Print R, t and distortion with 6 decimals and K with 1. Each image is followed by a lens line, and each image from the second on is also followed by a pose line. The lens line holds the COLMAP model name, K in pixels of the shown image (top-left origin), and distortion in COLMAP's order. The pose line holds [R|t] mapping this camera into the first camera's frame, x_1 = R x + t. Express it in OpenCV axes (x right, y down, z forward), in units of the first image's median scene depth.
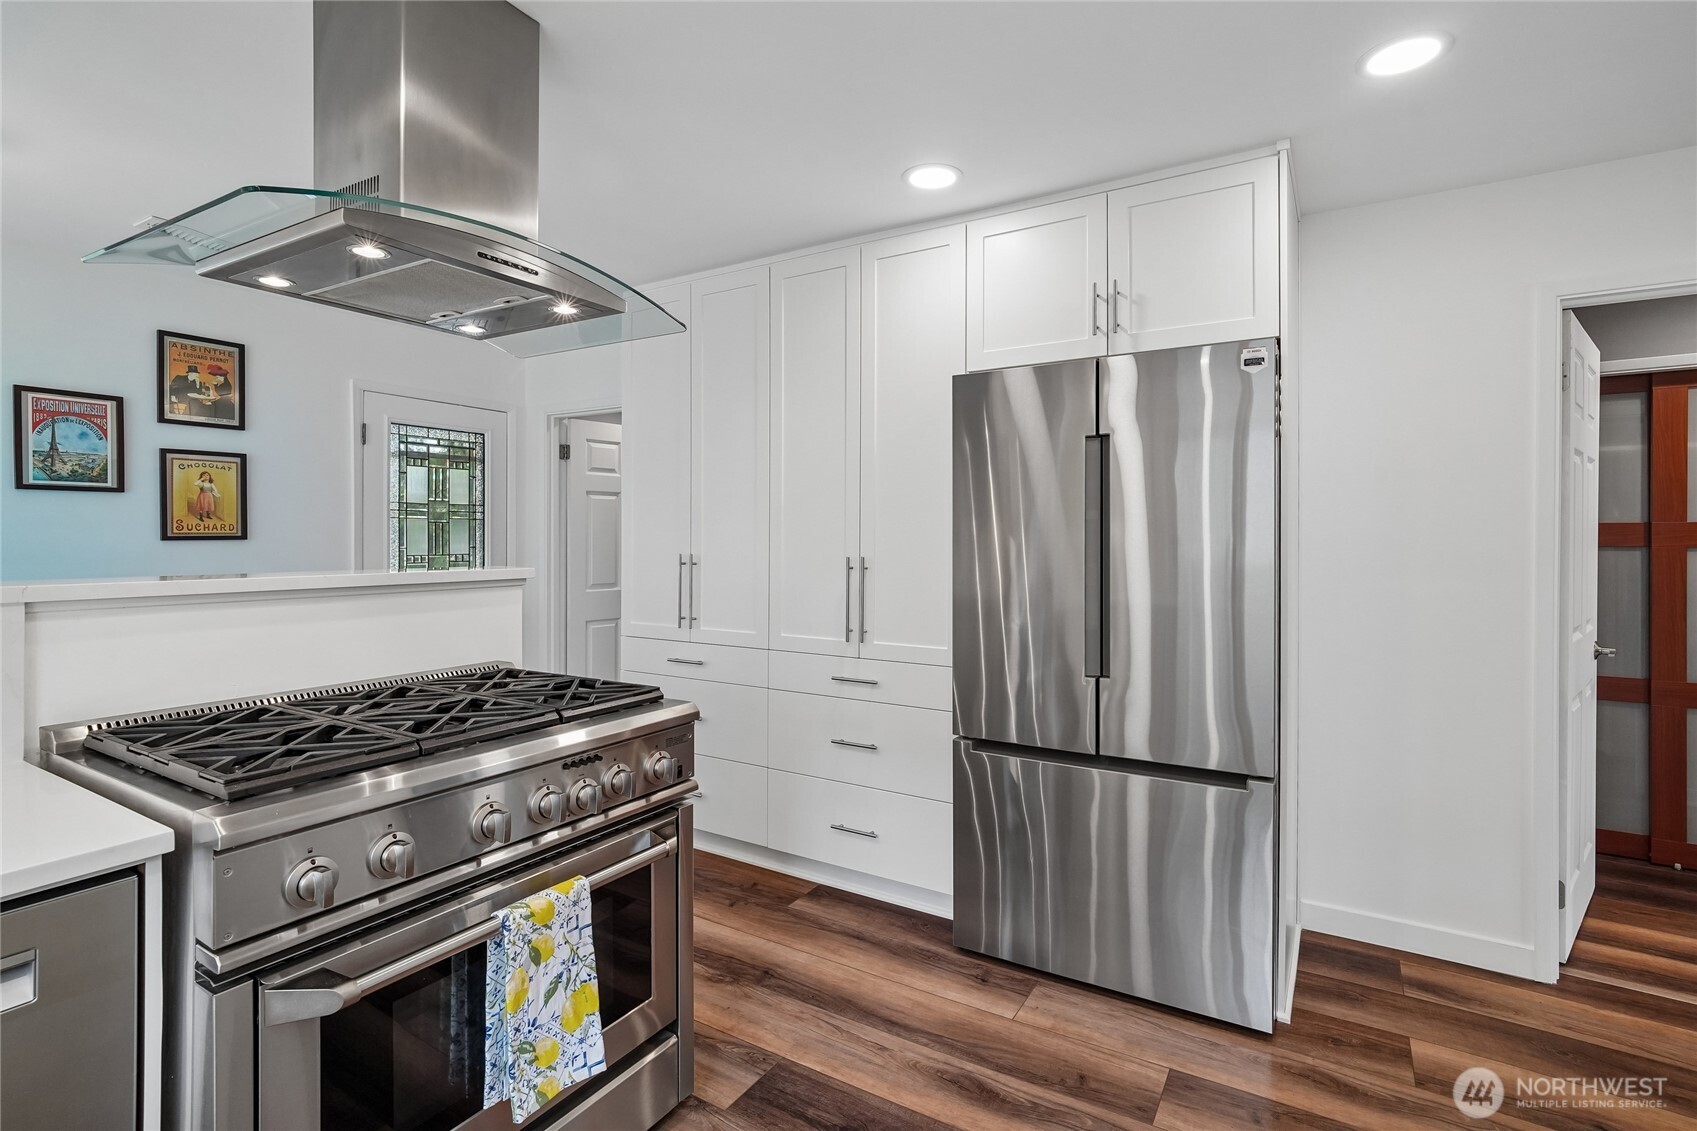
lens RADIAL K [[795.6, 0, 856.1], [0, 795.6, 563.4], [0, 0, 1]] dist [-0.014013, 0.008189]
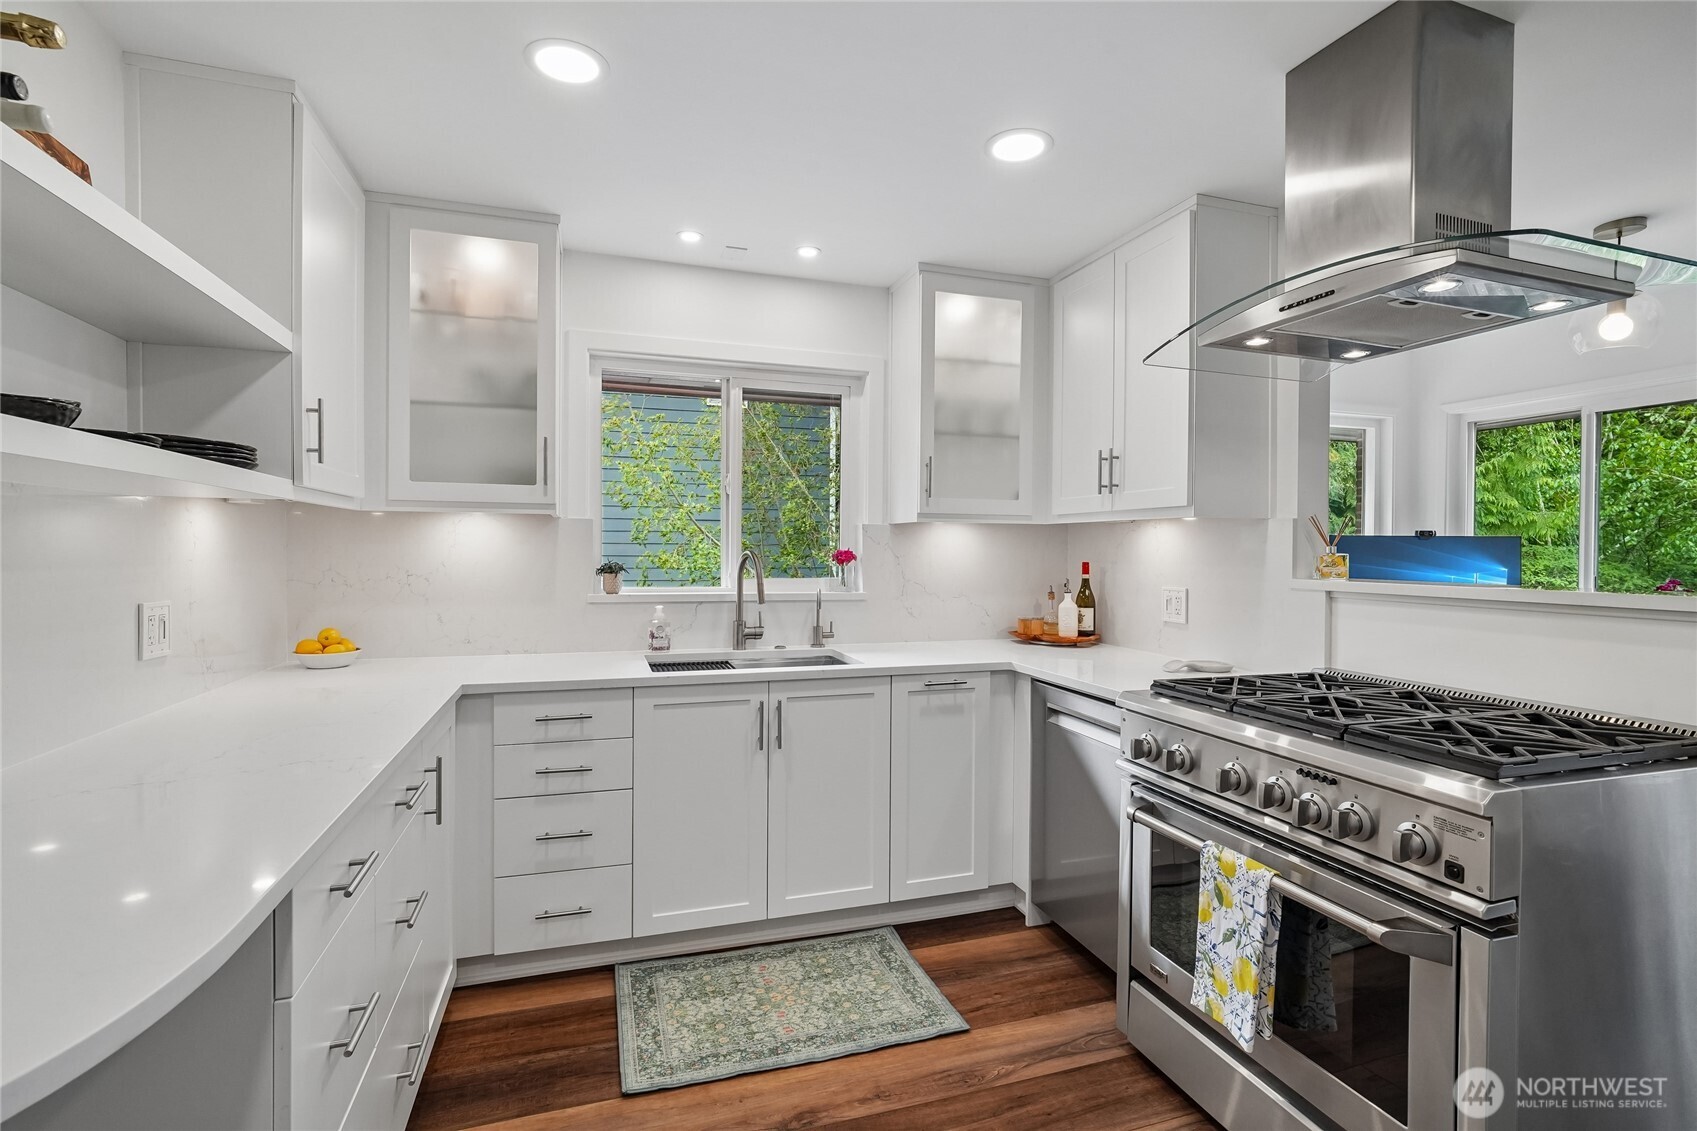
lens RADIAL K [[795.6, 0, 854.8], [0, 795.6, 557.4], [0, 0, 1]] dist [-0.014013, 0.008189]
pose [[-0.659912, 0.000832, -0.751342, 0.852699], [-0.019349, 0.999649, 0.018102, -0.033232], [0.751094, 0.026484, -0.659664, 1.327564]]
